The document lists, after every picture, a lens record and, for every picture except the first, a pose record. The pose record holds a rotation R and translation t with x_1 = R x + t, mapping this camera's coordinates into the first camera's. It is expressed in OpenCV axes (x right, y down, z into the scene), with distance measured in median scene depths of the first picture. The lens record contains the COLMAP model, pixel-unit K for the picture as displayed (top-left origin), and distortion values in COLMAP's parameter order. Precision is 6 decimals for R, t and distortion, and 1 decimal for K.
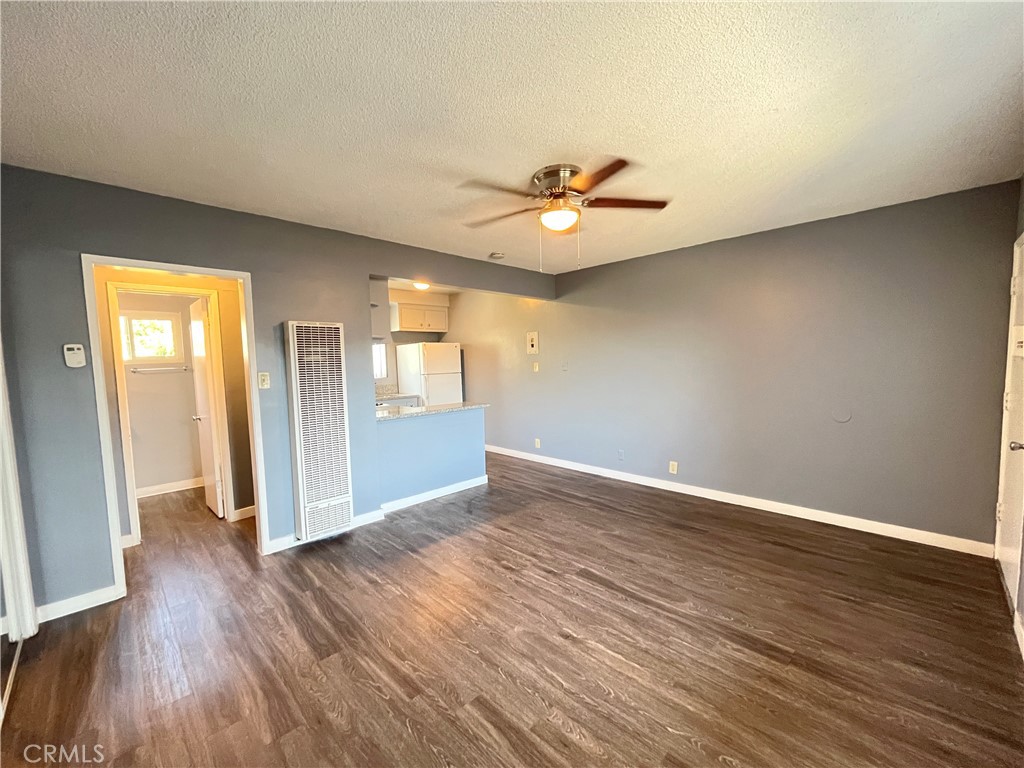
lens RADIAL K [[417.5, 0, 512.0], [0, 417.5, 387.1], [0, 0, 1]] dist [-0.001454, -0.000339]
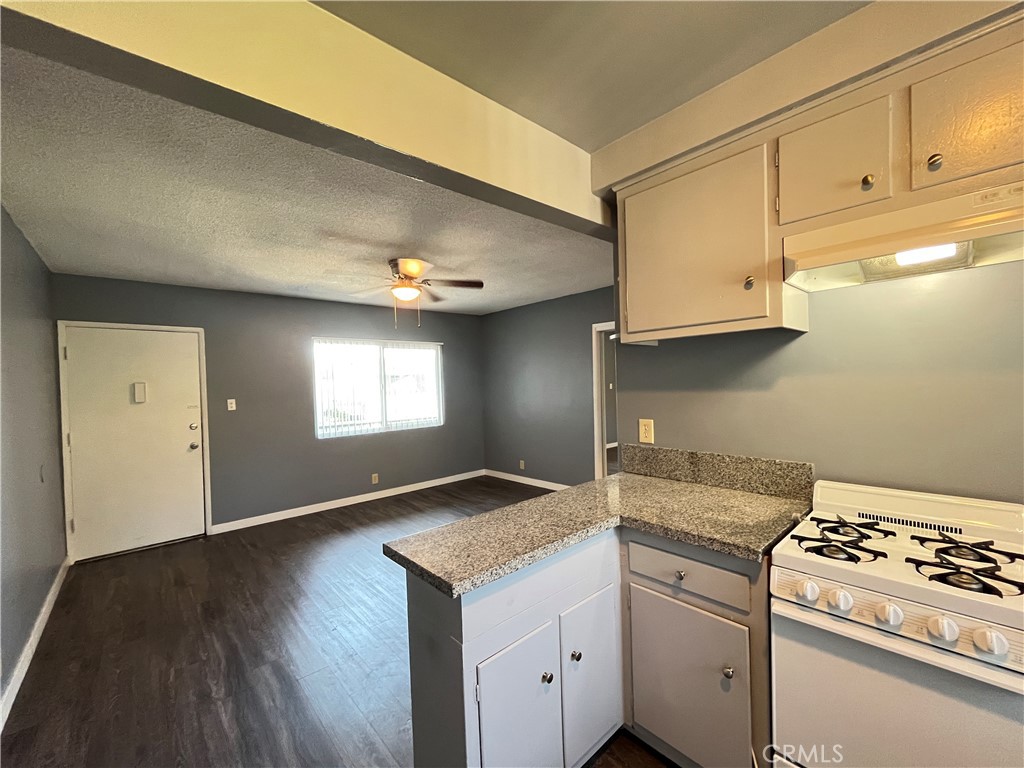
lens RADIAL K [[417.5, 0, 513.3], [0, 417.5, 389.6], [0, 0, 1]] dist [-0.001454, -0.000339]
pose [[-0.997254, 0.055356, 0.049186, -0.337682], [0.059084, 0.995210, 0.077891, -0.171624], [-0.044639, 0.080584, -0.995748, 2.646336]]
